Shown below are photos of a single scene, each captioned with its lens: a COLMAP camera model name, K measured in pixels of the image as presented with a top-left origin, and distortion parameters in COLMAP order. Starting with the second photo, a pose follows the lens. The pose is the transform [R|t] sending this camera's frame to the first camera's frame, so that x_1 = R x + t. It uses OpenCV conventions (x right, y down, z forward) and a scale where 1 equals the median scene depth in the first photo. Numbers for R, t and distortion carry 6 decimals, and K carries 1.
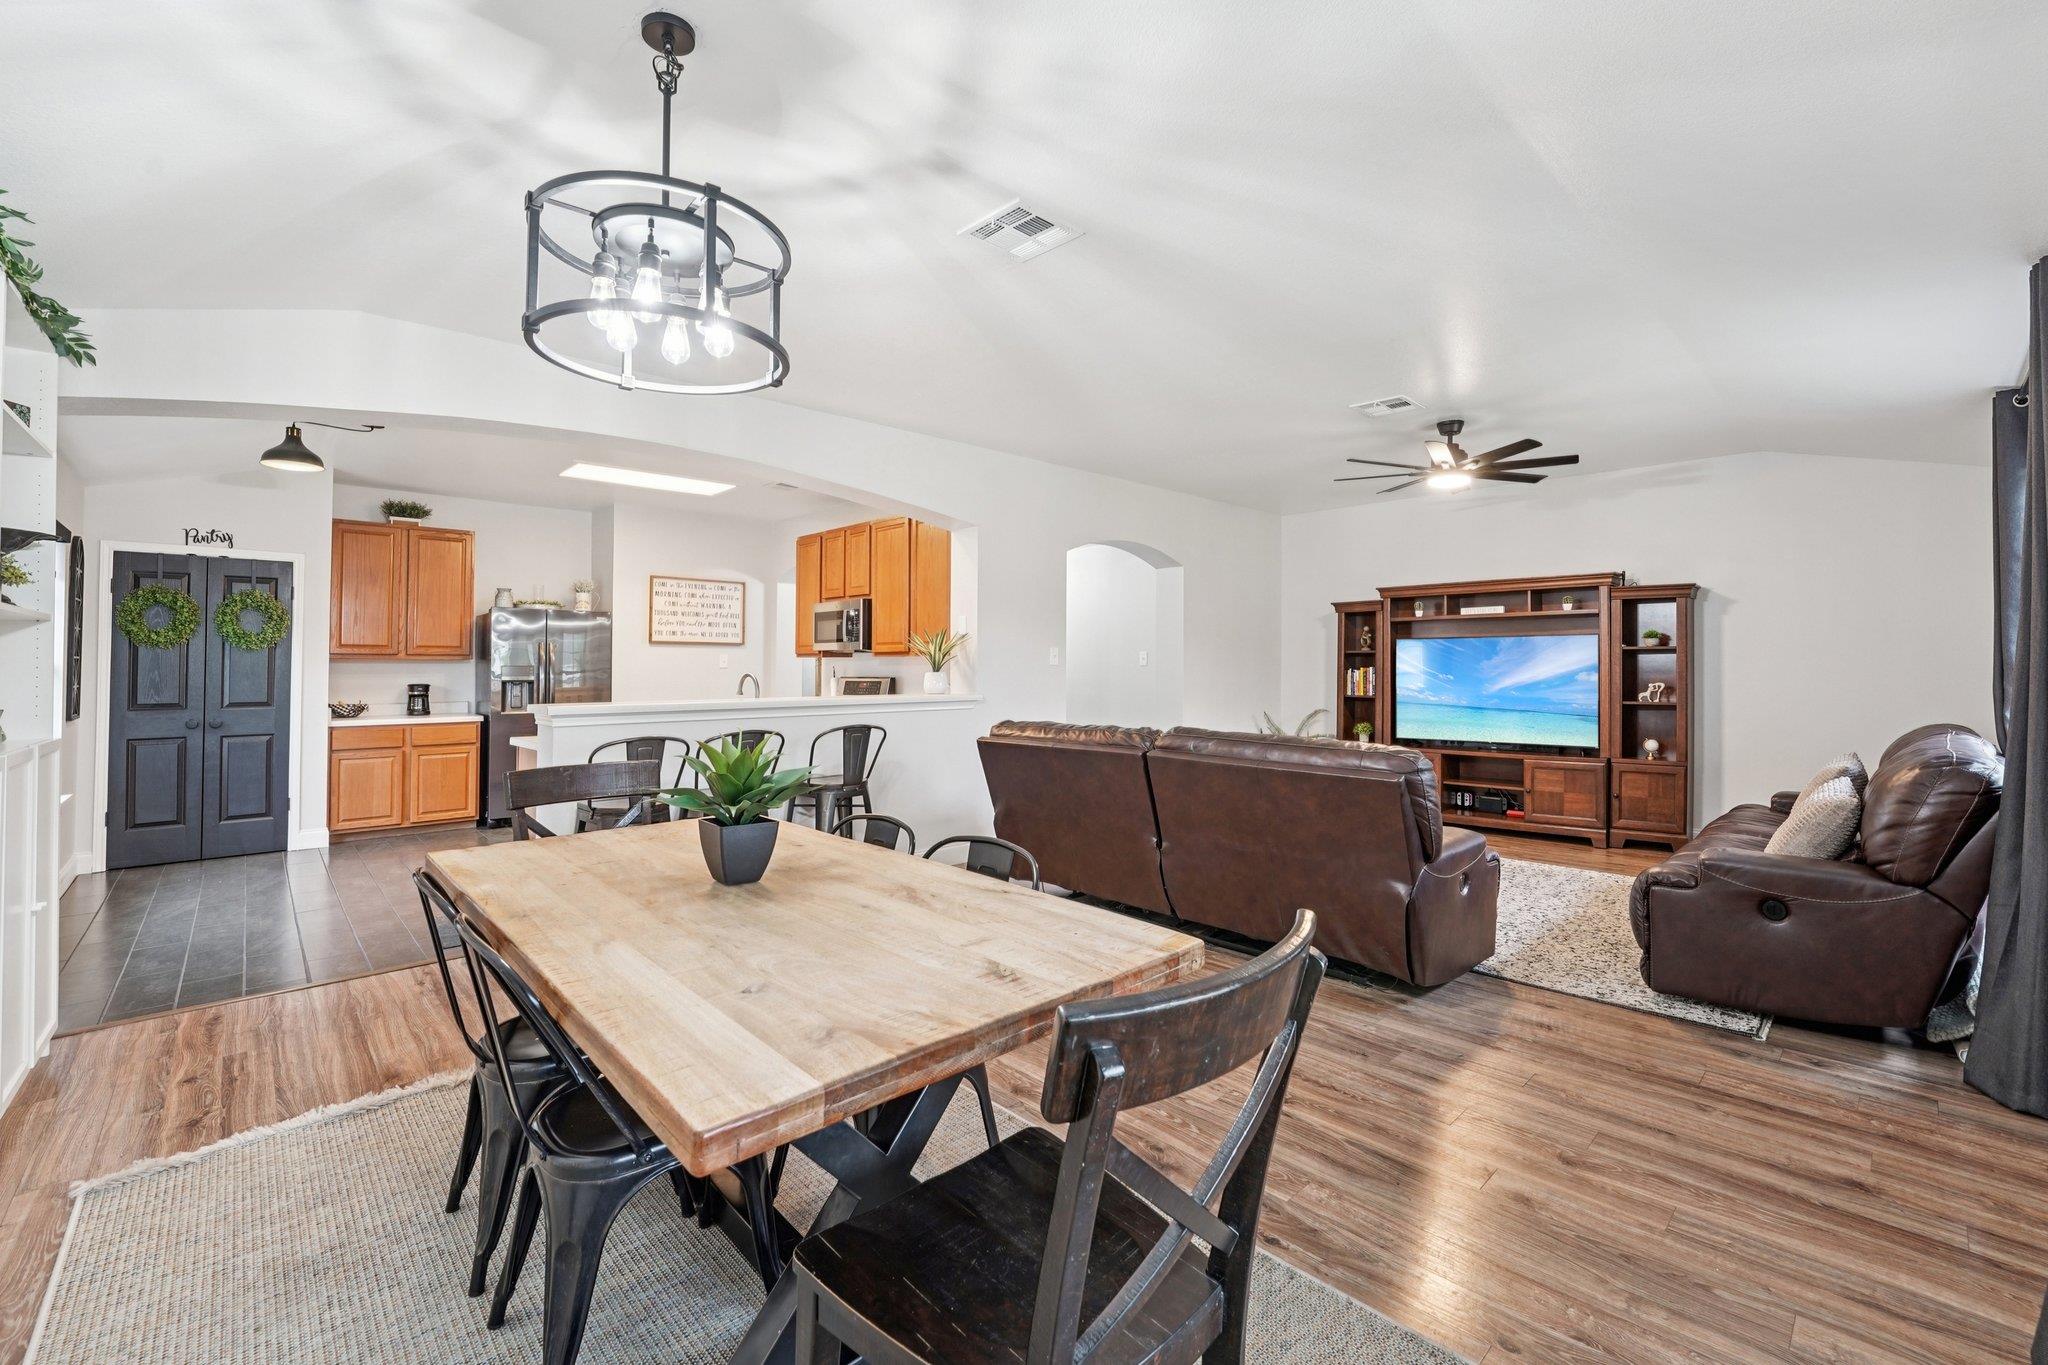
lens RADIAL K [[855.4, 0, 1033.1], [0, 855.4, 654.2], [0, 0, 1]] dist [-0.033866, 0.009225]
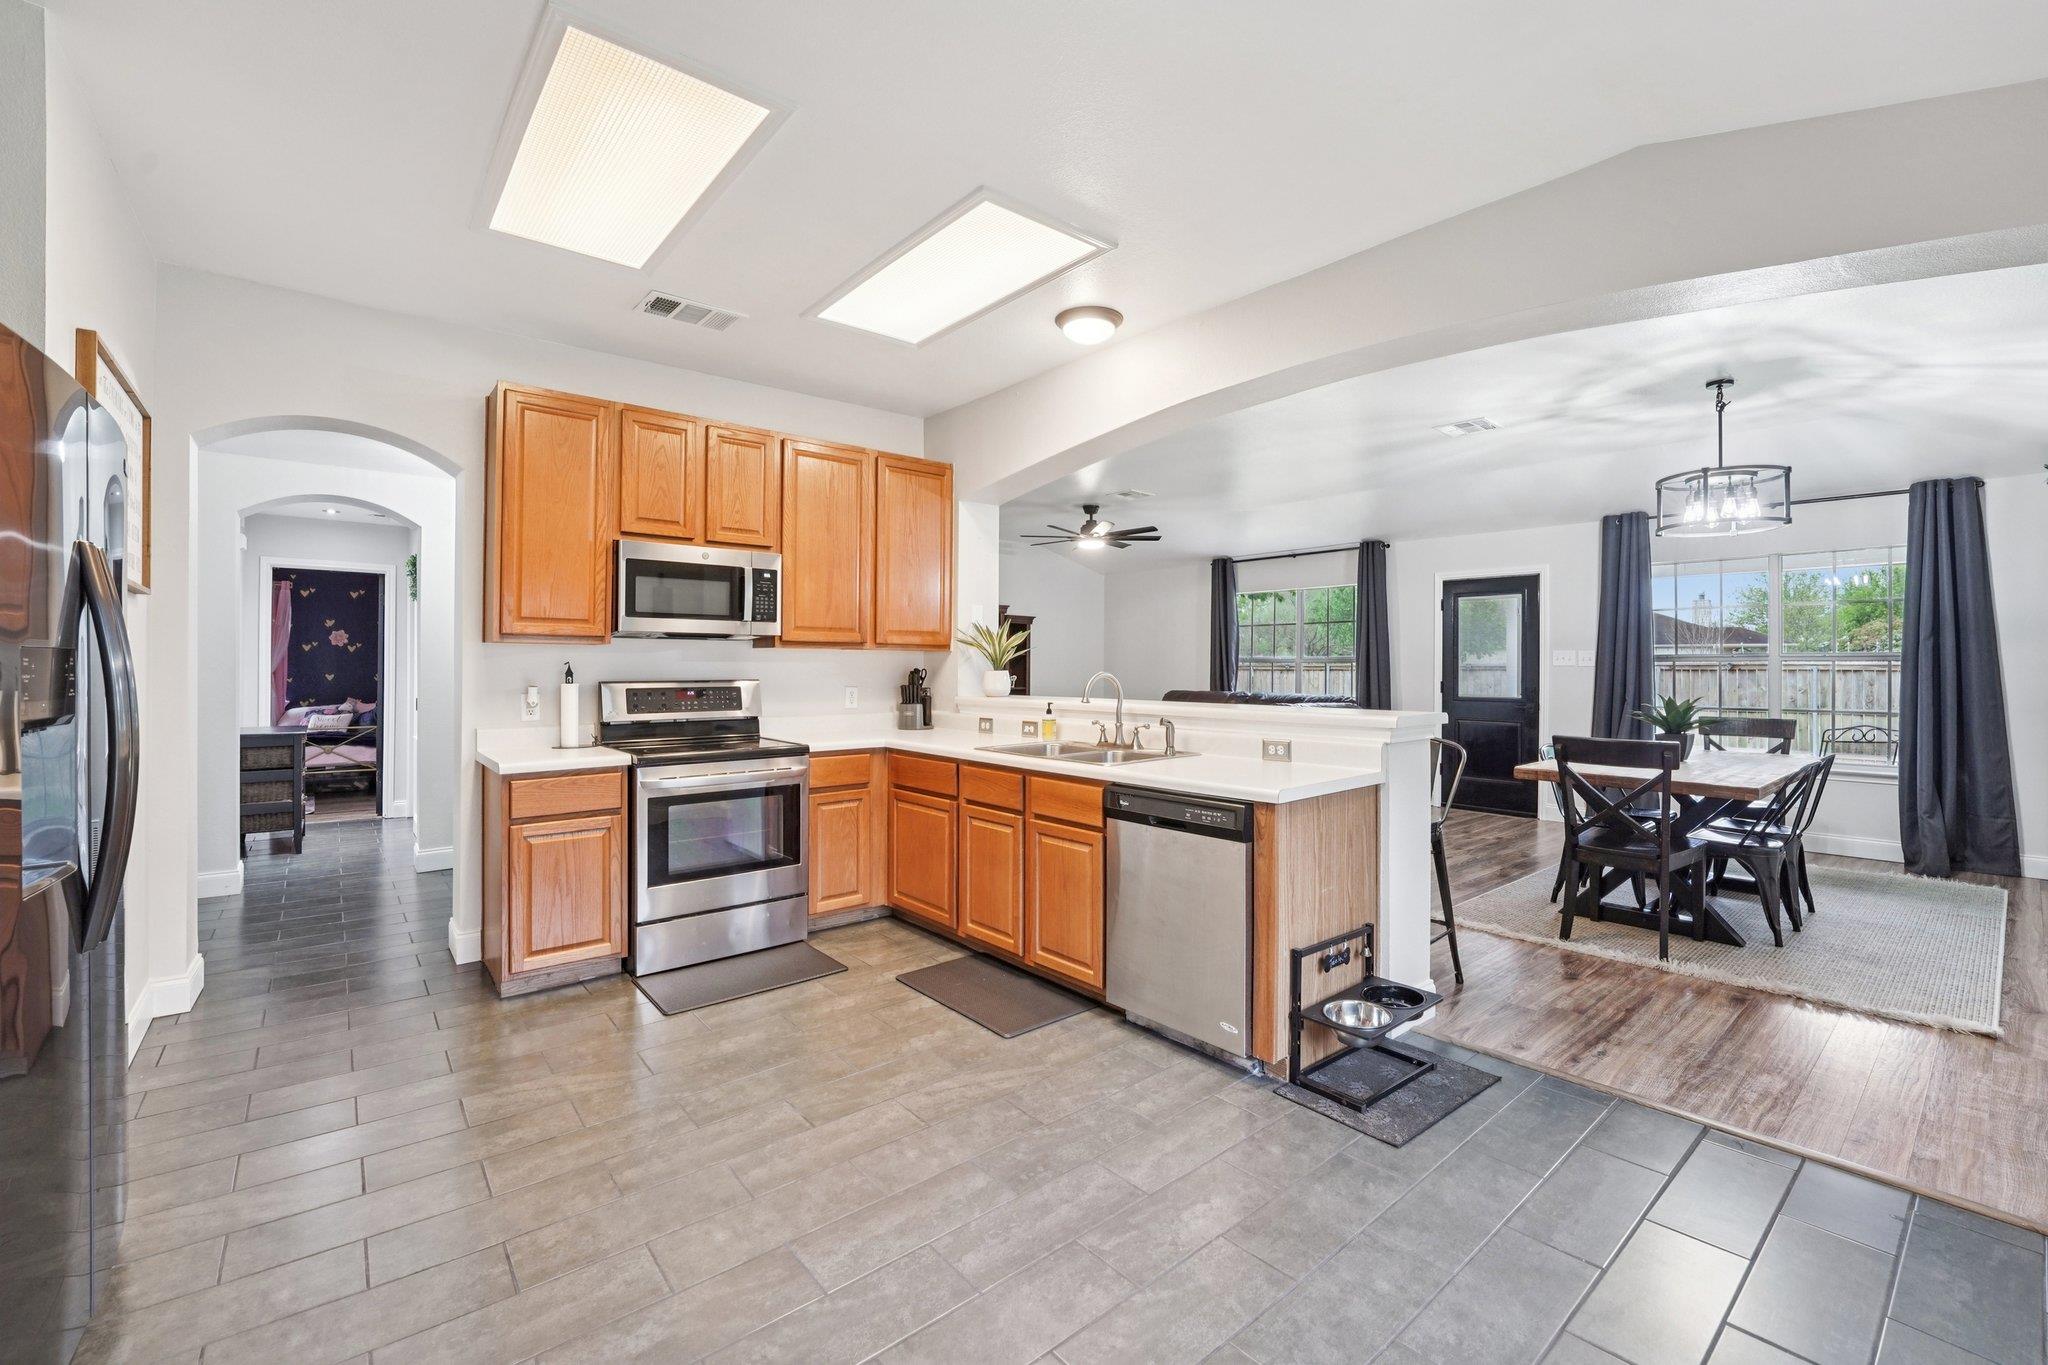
lens RADIAL K [[865.1, 0, 1017.8], [0, 865.1, 670.2], [0, 0, 1]] dist [-0.034479, 0.011150]
pose [[0.066197, -0.002170, 0.997804, -0.896674], [-0.015562, 0.999874, 0.003207, 0.016834], [-0.997685, -0.015740, 0.066155, 0.858707]]
